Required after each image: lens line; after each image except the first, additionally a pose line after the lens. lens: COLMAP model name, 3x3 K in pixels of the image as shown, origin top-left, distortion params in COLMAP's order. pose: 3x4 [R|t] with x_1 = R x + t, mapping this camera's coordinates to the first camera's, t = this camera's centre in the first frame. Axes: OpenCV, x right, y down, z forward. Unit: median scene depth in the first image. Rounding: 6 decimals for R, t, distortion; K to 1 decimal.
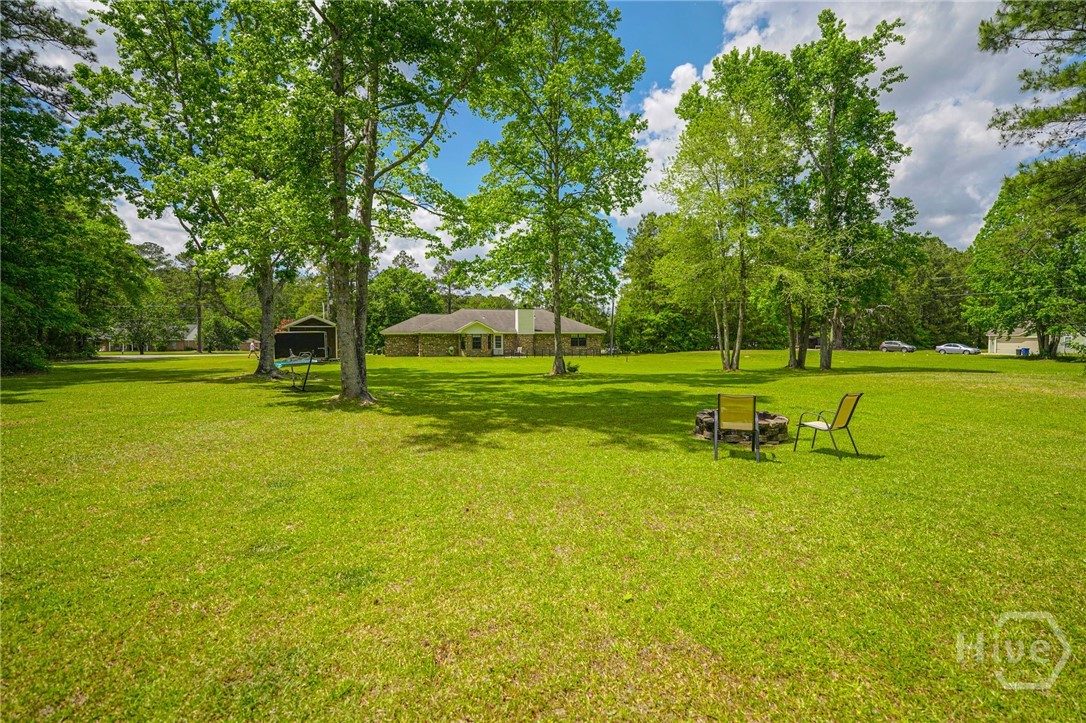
lens RADIAL K [[465.3, 0, 564.6], [0, 465.3, 366.1], [0, 0, 1]] dist [0.013465, -0.000579]
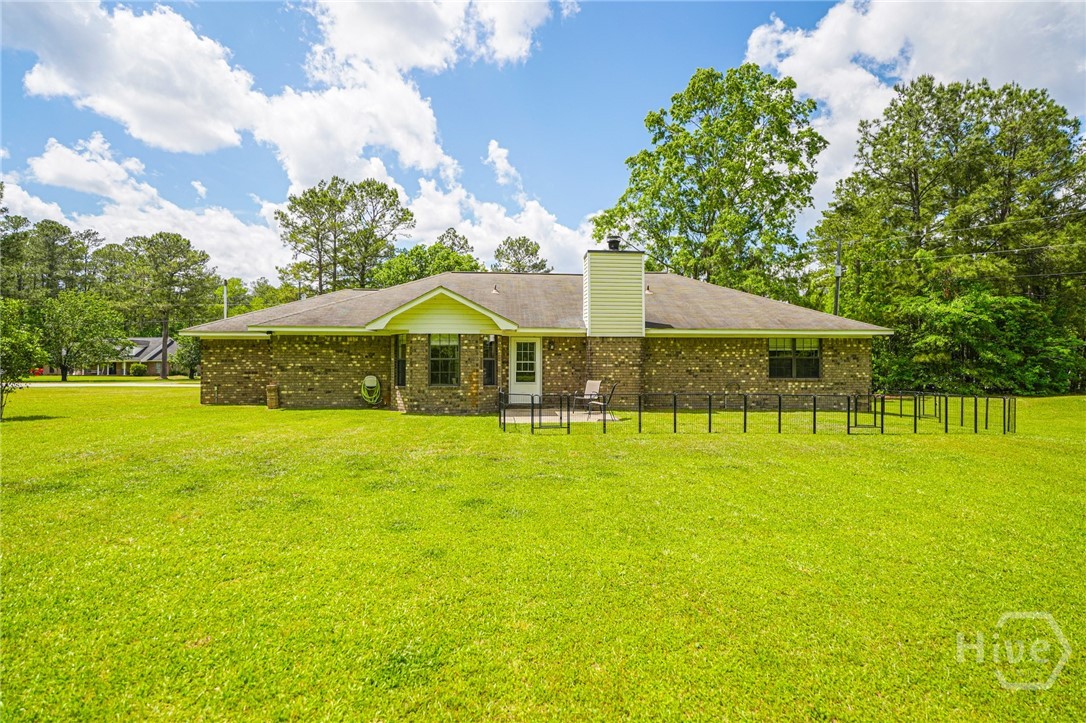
lens RADIAL K [[507.0, 0, 543.0], [0, 507.0, 361.5], [0, 0, 1]] dist [0.000409, 0.000039]
pose [[0.959266, 0.003067, -0.282488, -0.035311], [-0.021179, 0.997908, -0.061082, -0.031853], [0.281710, 0.064576, 0.957324, 0.670033]]
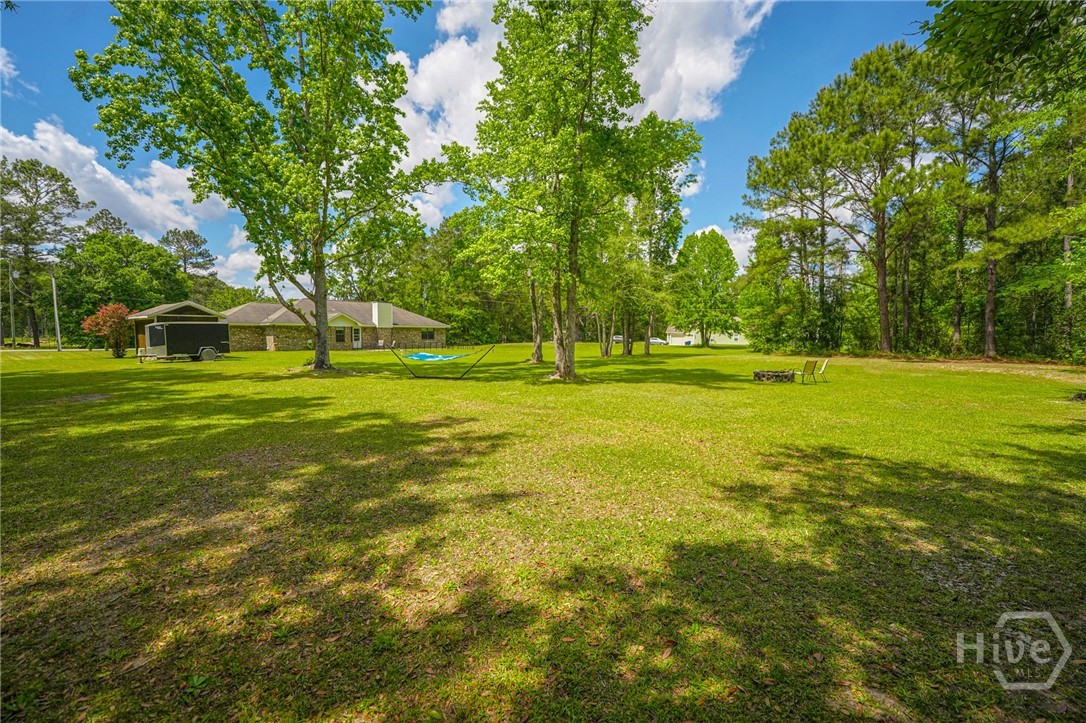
lens RADIAL K [[465.3, 0, 564.6], [0, 465.3, 366.1], [0, 0, 1]] dist [0.013465, -0.000579]
pose [[0.815939, -0.032016, 0.577250, -0.349074], [0.022750, 0.999470, 0.023276, 0.000515], [-0.577690, -0.005859, 0.816235, -0.053421]]
